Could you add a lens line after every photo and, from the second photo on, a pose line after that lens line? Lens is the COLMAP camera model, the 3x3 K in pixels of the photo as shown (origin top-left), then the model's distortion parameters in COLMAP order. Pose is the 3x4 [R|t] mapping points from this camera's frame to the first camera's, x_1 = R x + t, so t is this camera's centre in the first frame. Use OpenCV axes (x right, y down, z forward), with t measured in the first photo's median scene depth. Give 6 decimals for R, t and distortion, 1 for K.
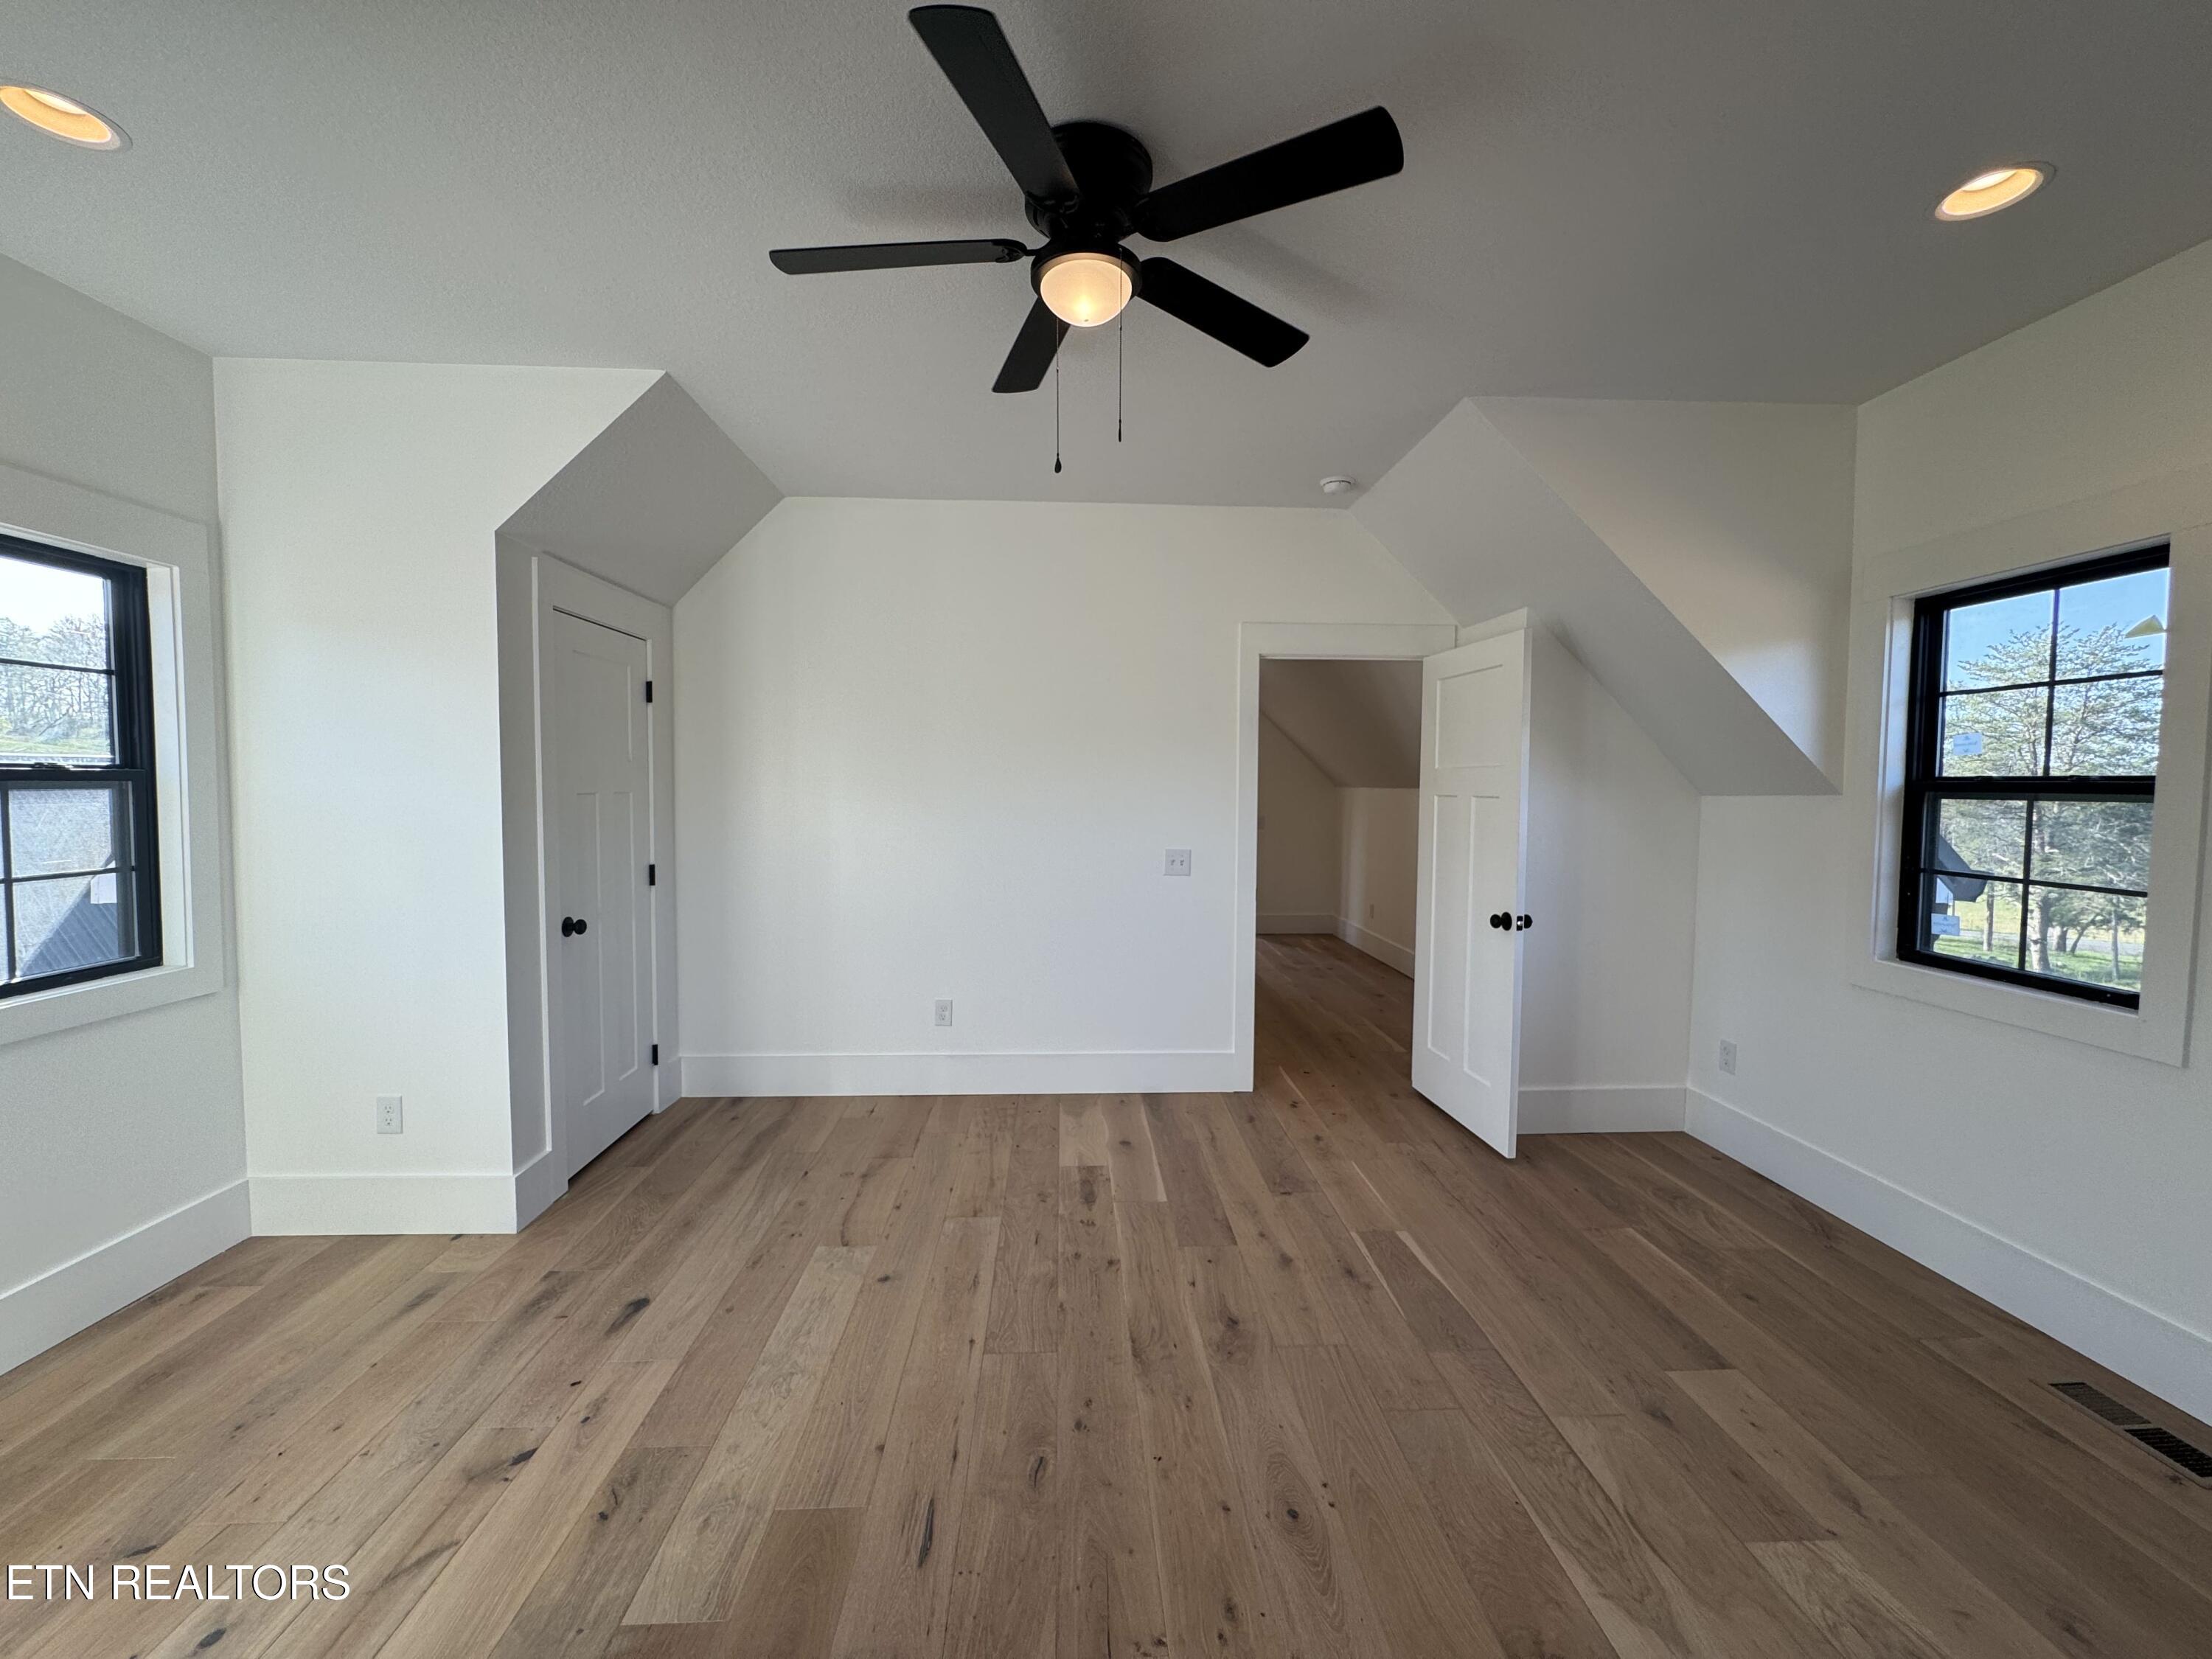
lens RADIAL K [[897.8, 0, 1109.5], [0, 897.8, 827.4], [0, 0, 1]] dist [-0.003704, 0.000461]
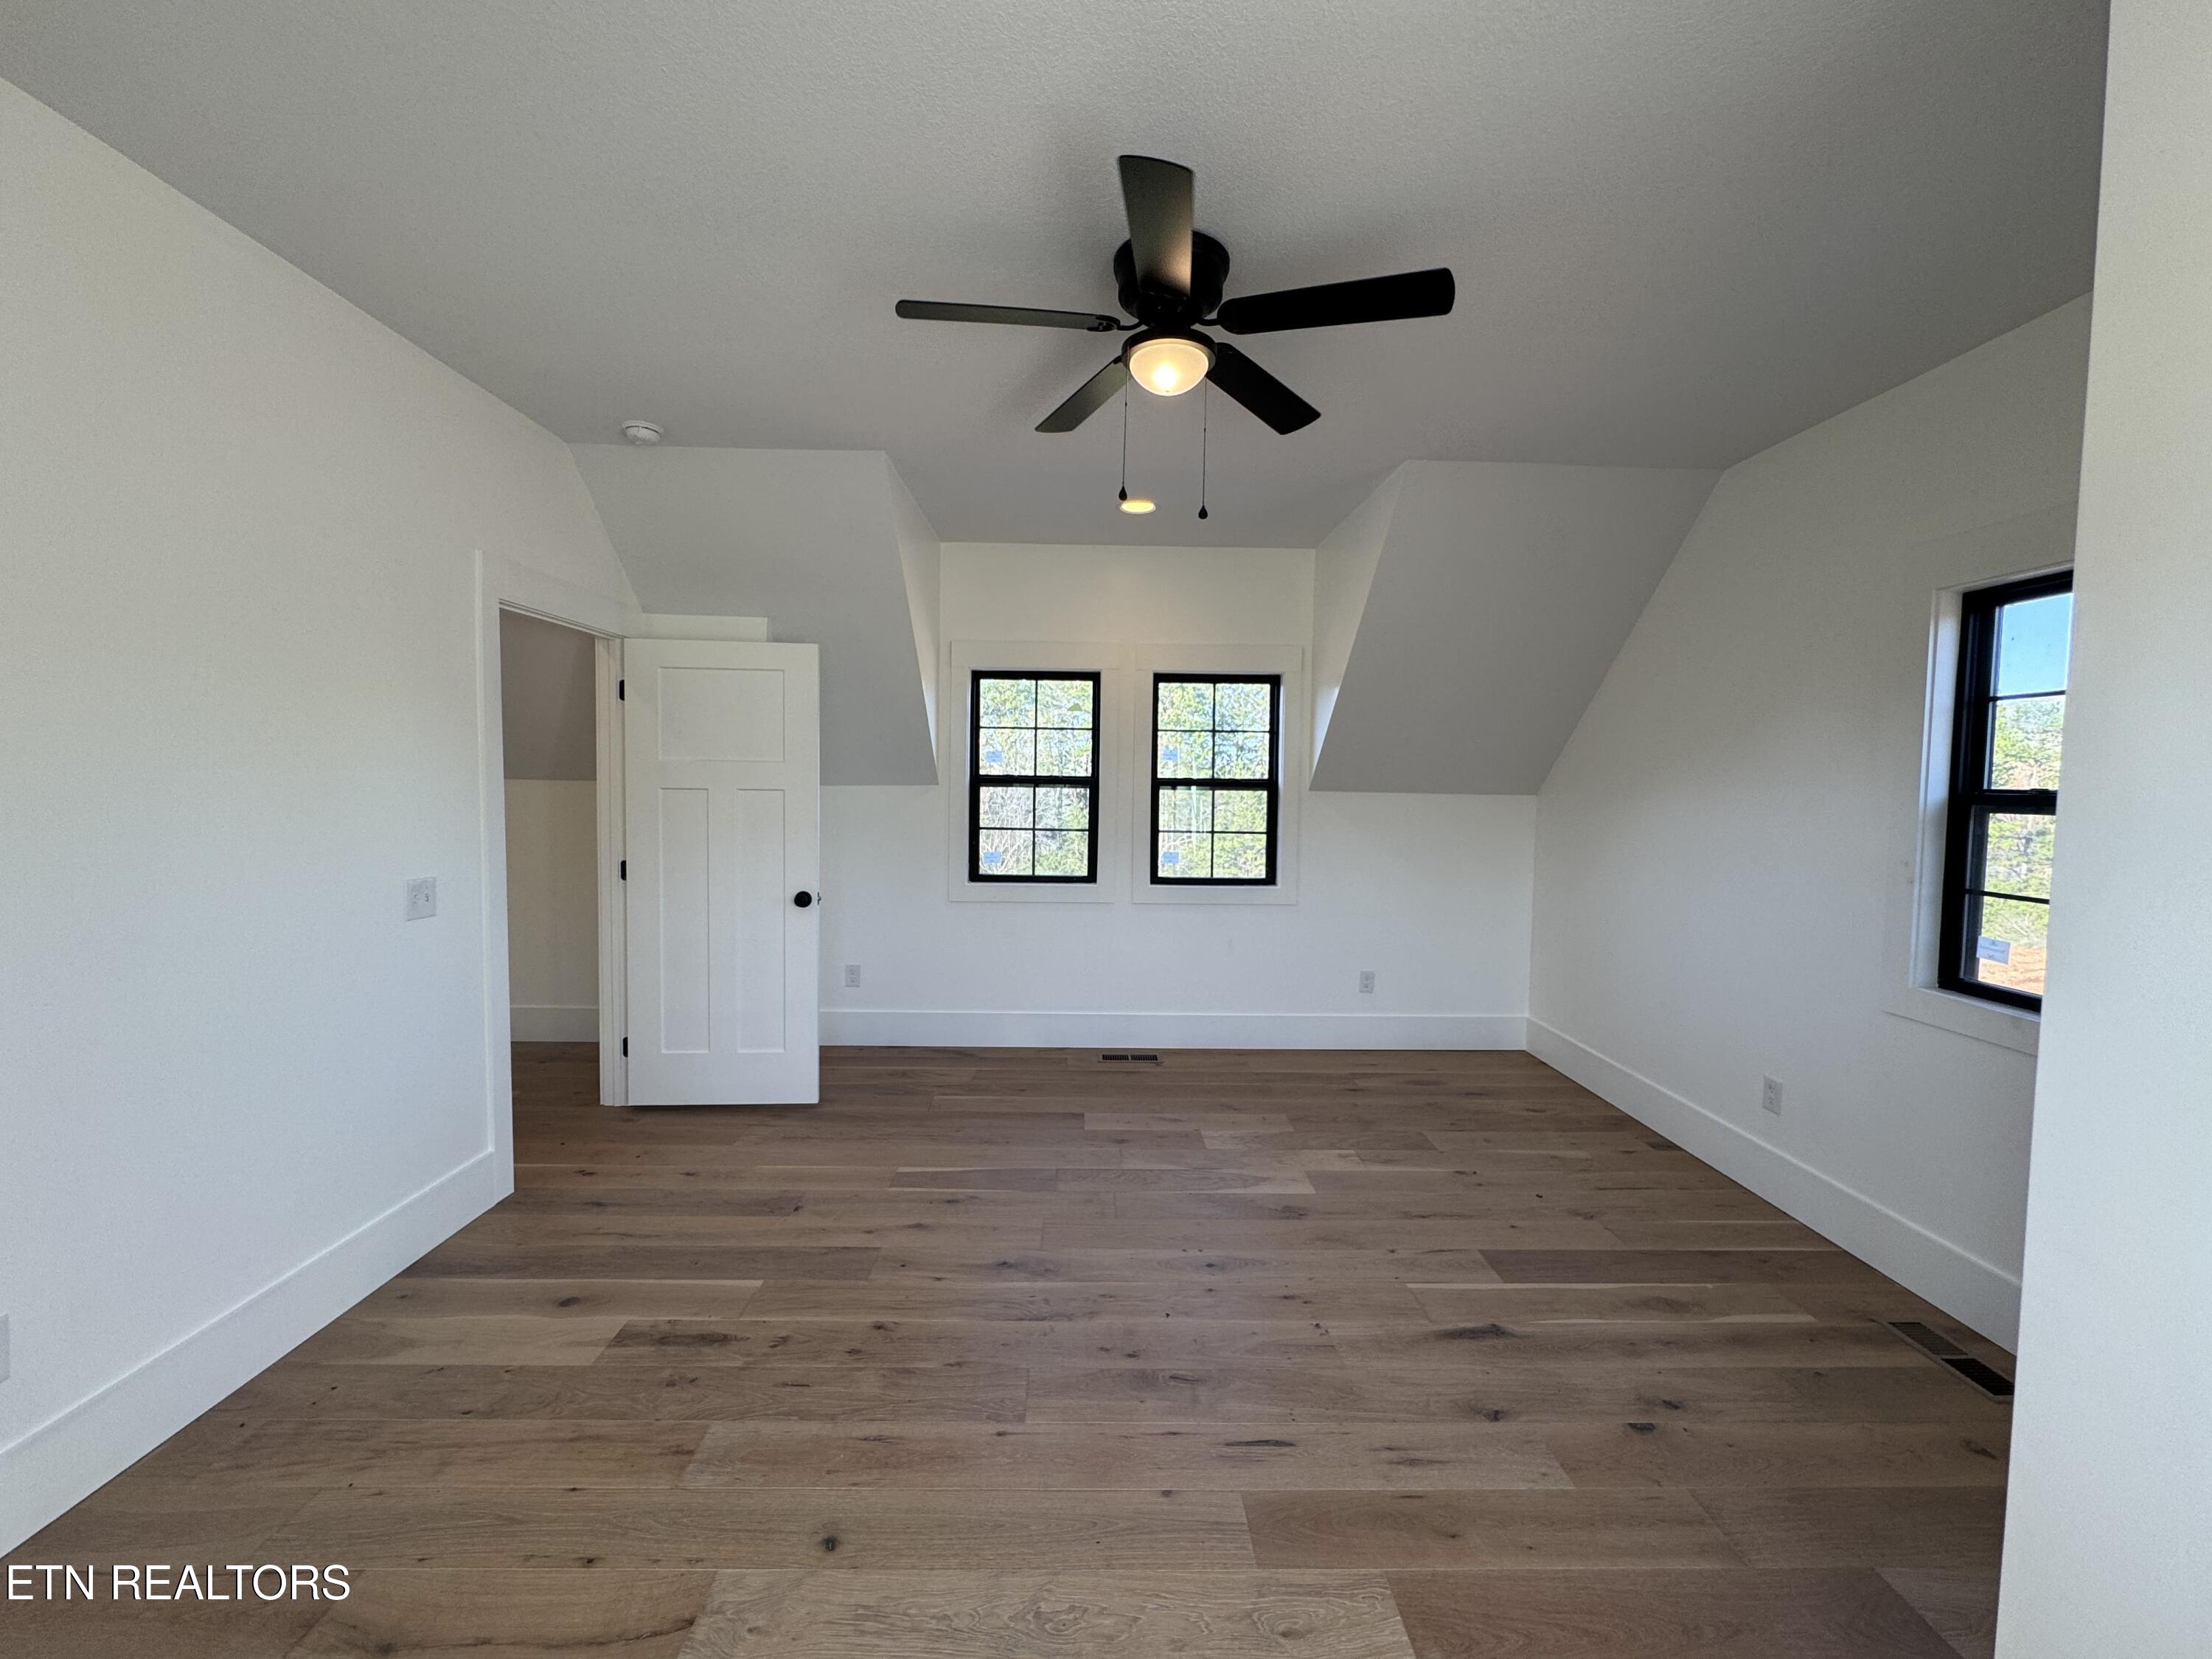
lens RADIAL K [[897.8, 0, 1104.2], [0, 897.8, 822.5], [0, 0, 1]] dist [-0.003704, 0.000461]
pose [[0.012669, -0.054630, 0.998426, -0.834788], [0.034598, 0.997932, 0.054164, -0.048821], [-0.999321, 0.033857, 0.014533, 0.737934]]
